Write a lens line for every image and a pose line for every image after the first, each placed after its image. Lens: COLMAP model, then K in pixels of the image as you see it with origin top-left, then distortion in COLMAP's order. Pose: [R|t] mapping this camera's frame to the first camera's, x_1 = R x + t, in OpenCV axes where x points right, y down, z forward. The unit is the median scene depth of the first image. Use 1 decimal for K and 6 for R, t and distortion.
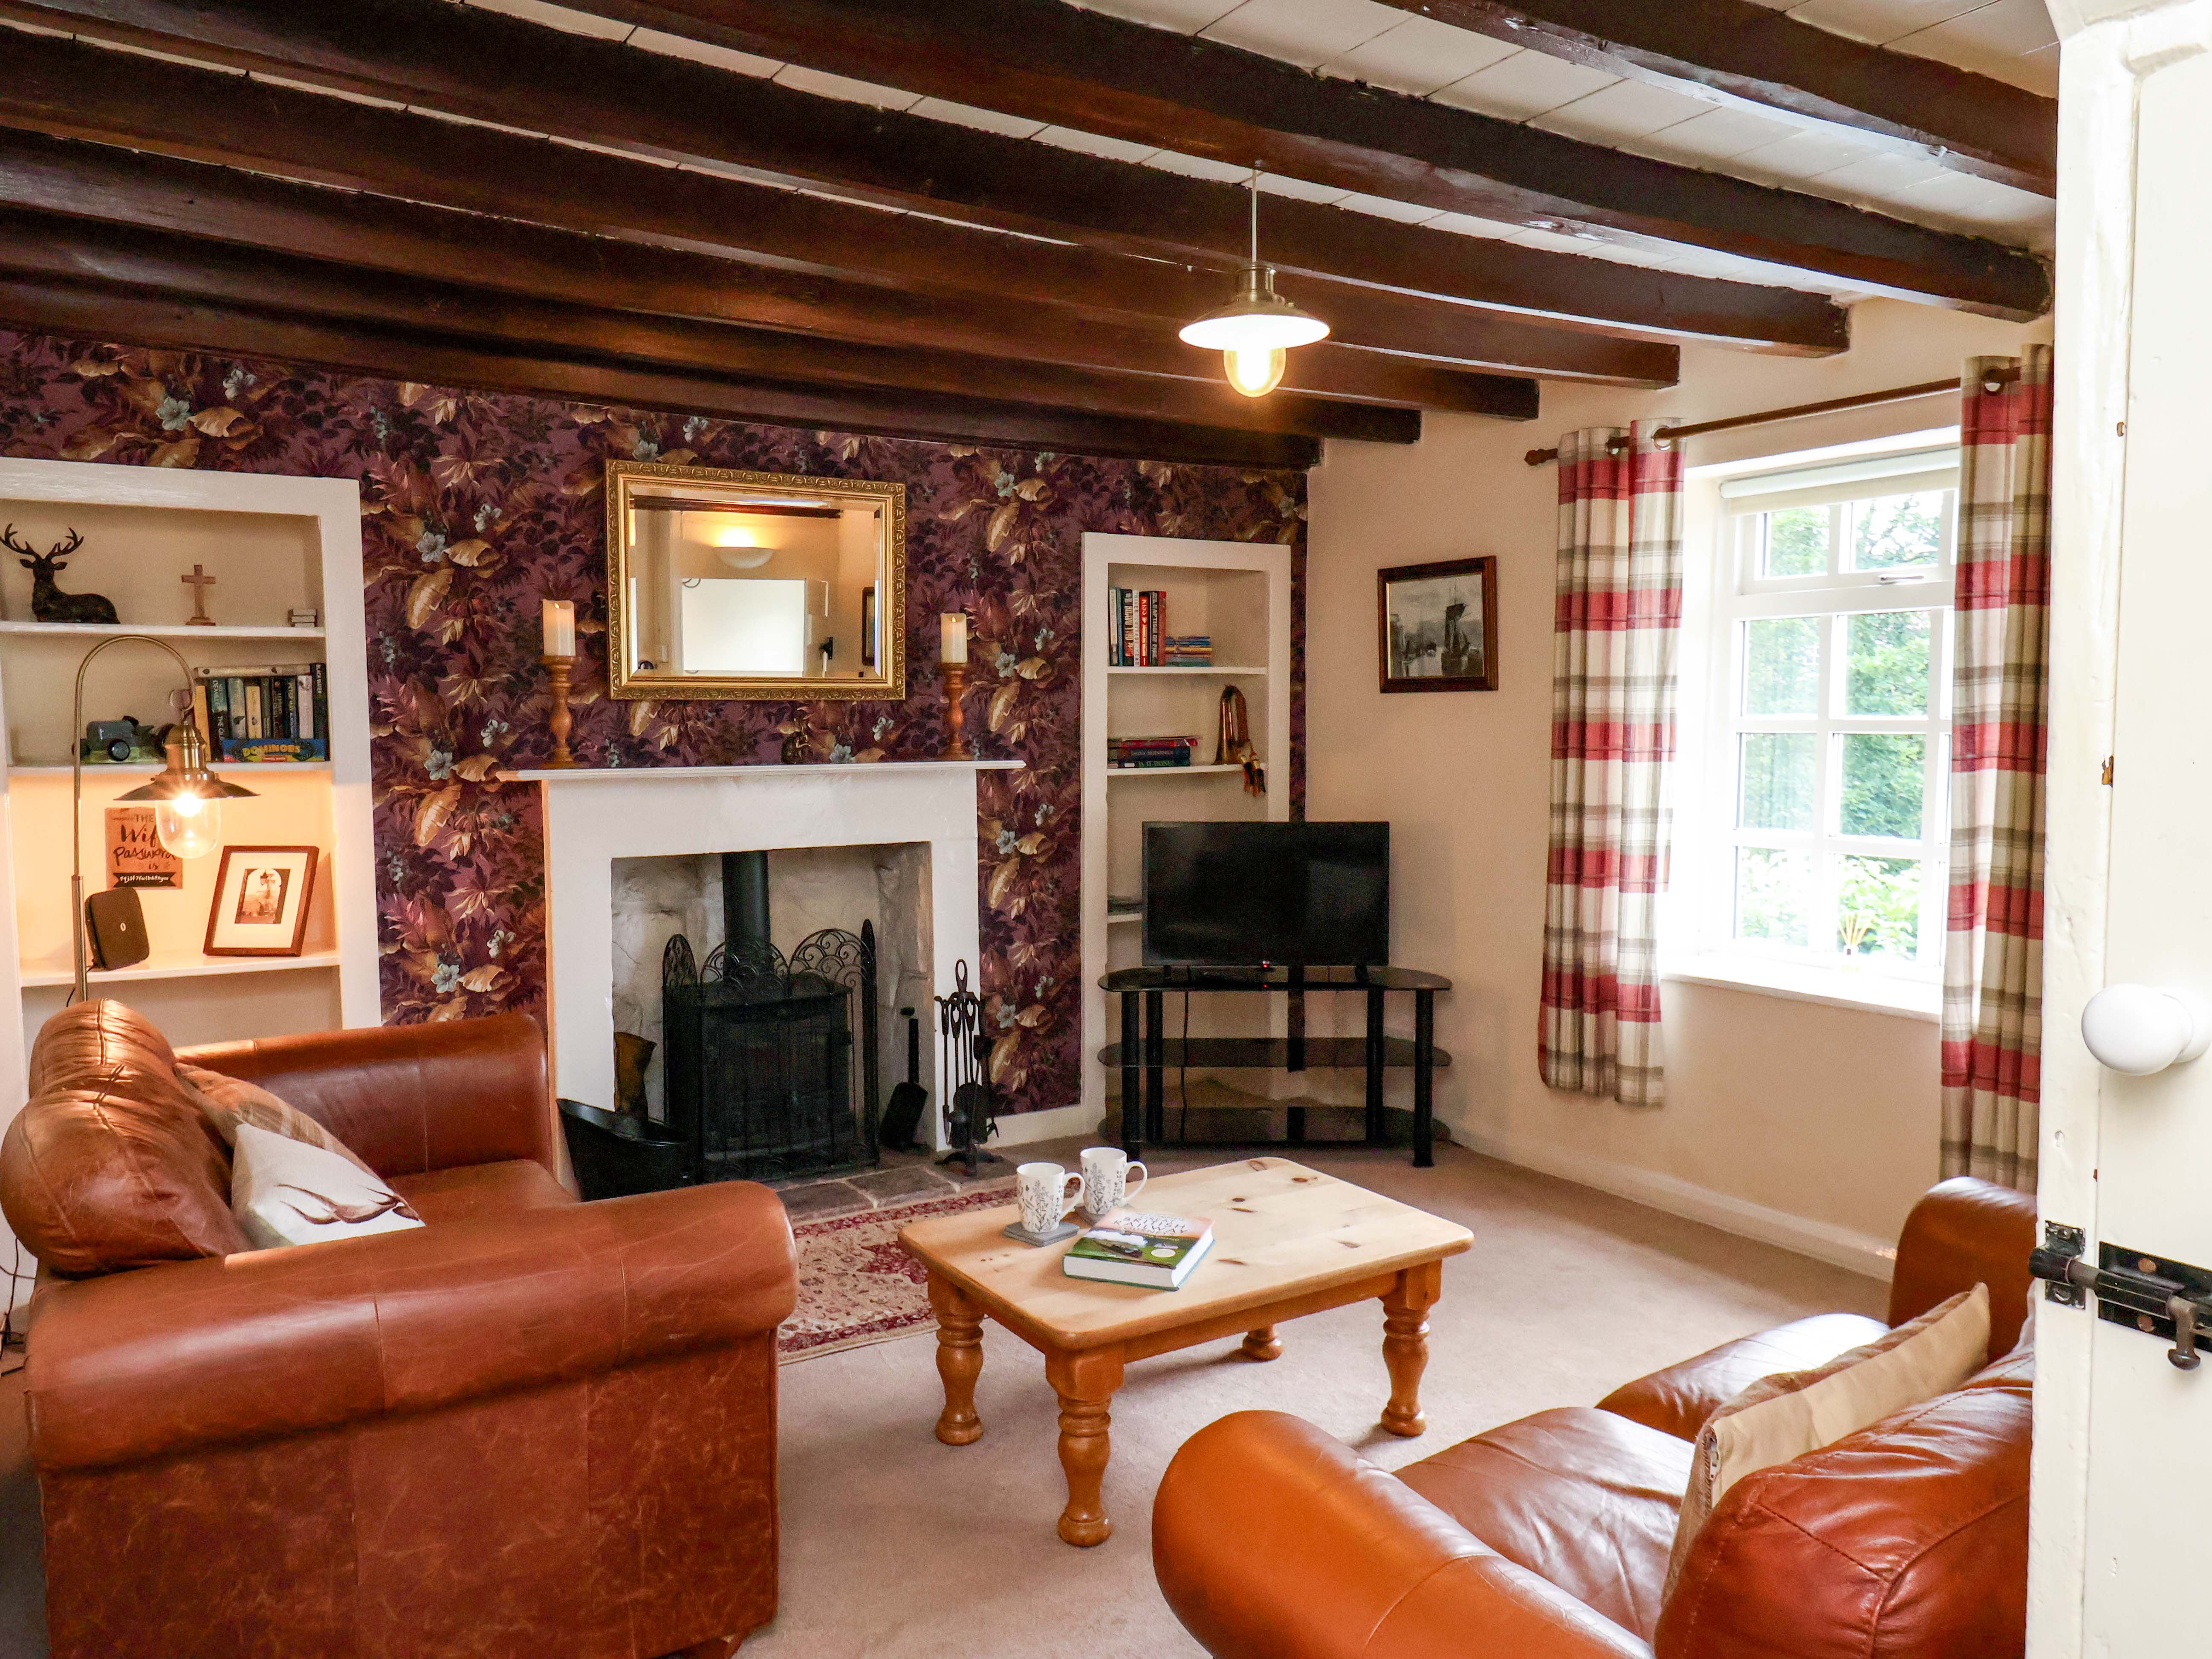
lens RADIAL K [[1623.5, 0, 1108.0], [0, 1623.5, 844.0], [0, 0, 1]] dist [-0.008421, 0.003289]
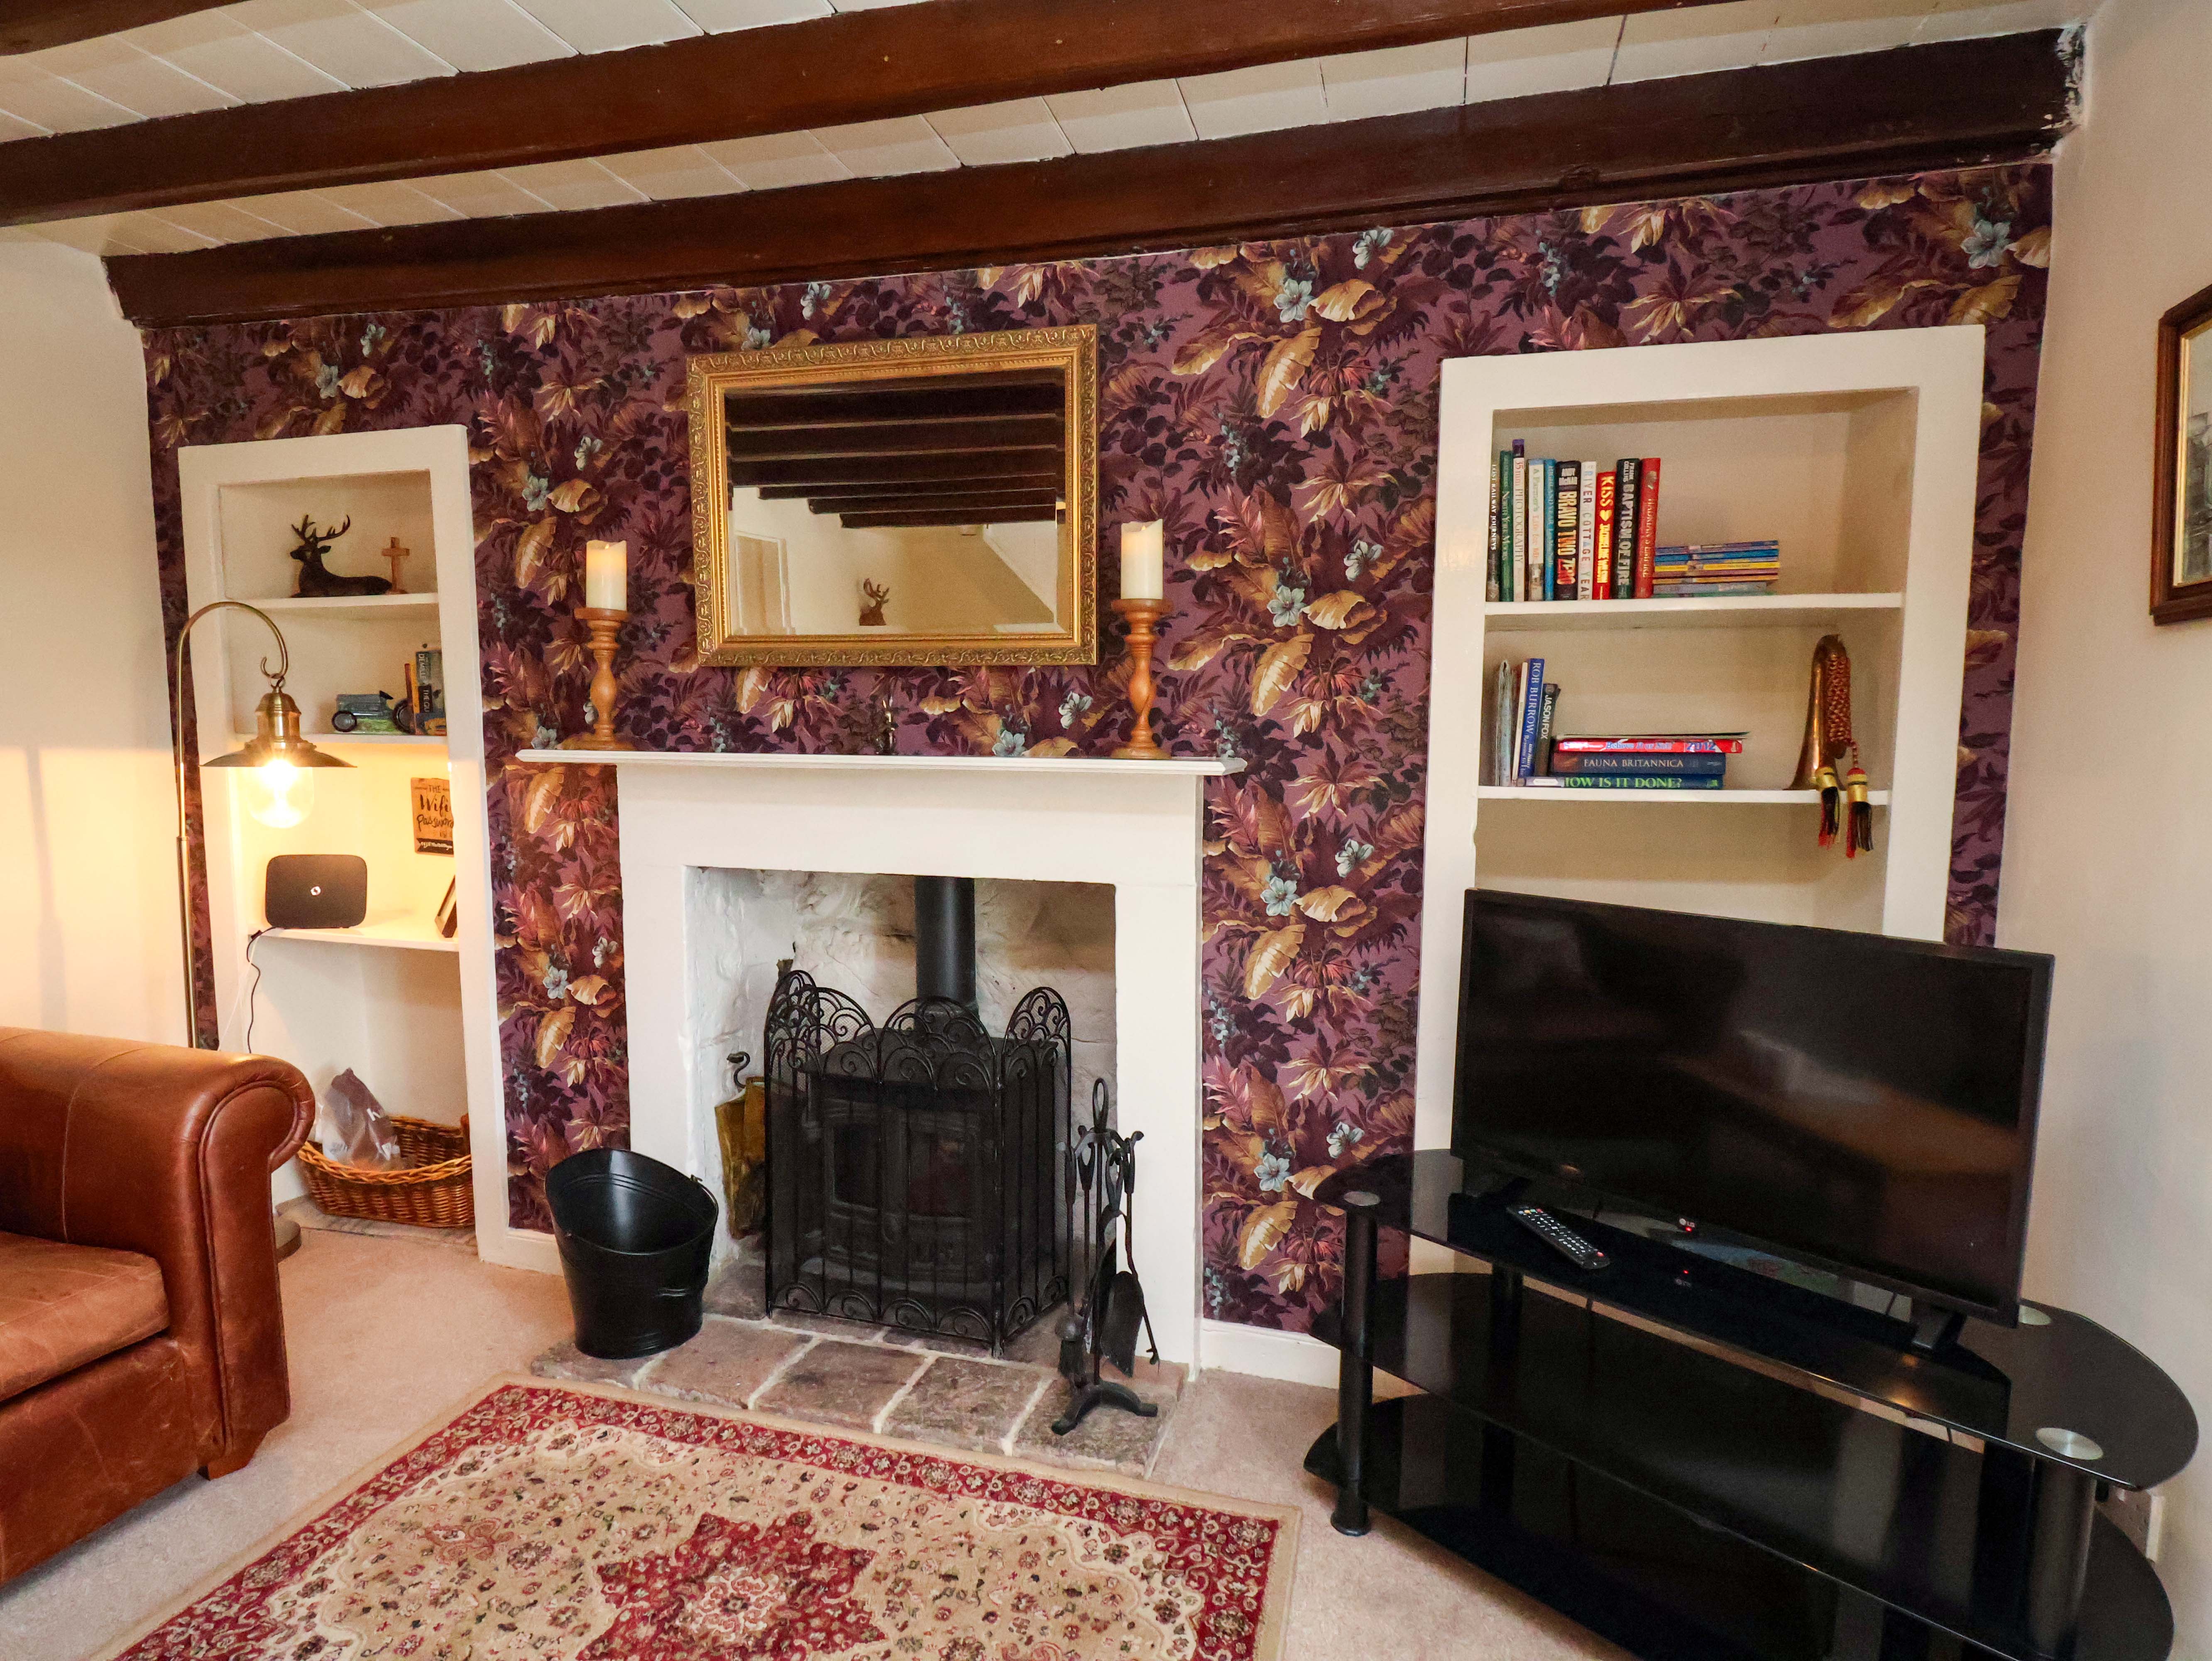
lens RADIAL K [[1169.3, 0, 1122.9], [0, 1169.3, 850.2], [0, 0, 1]] dist [0.002741, -0.013162]
pose [[0.672873, 0.080831, -0.735329, 0.242634], [-0.072482, 0.996433, 0.043207, -0.036582], [0.736199, 0.024225, 0.676332, 0.715374]]
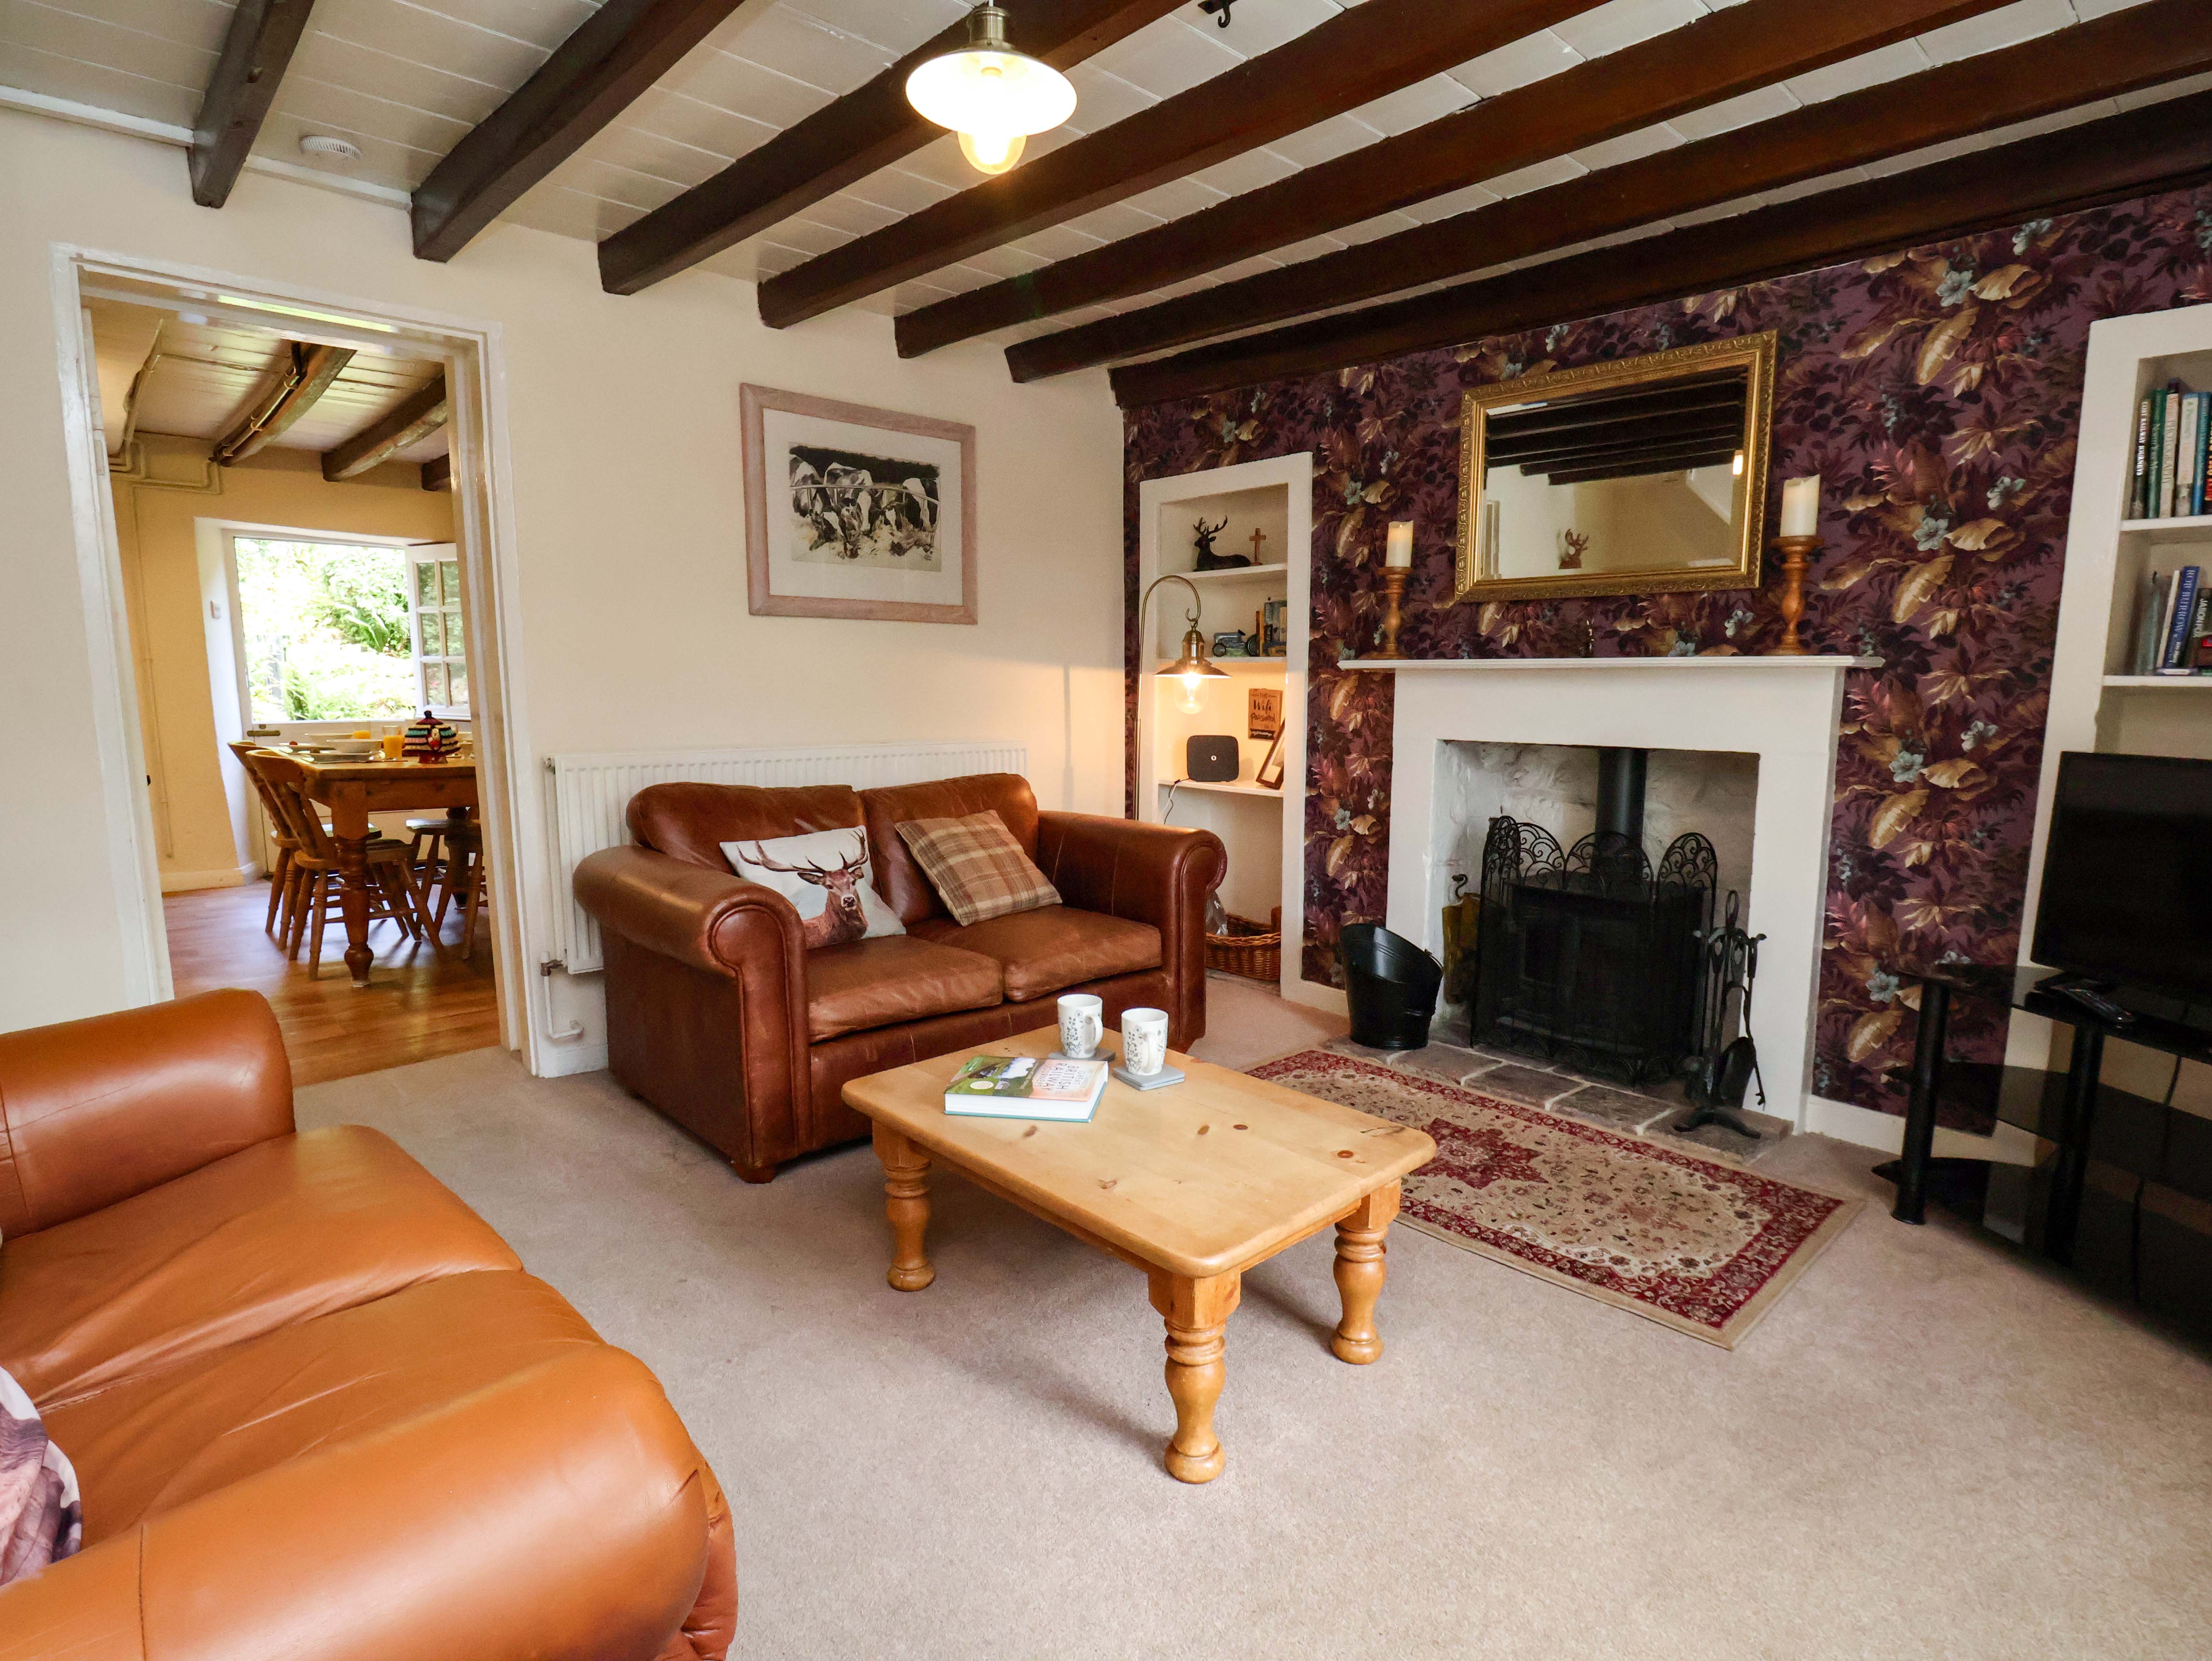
lens RADIAL K [[1169.3, 0, 1116.3], [0, 1169.3, 859.9], [0, 0, 1]] dist [0.002741, -0.013162]
pose [[0.170969, 0.148508, -0.974020, 0.463120], [-0.089246, 0.986846, 0.134798, 0.001393], [0.981226, 0.063881, 0.181974, 0.577521]]
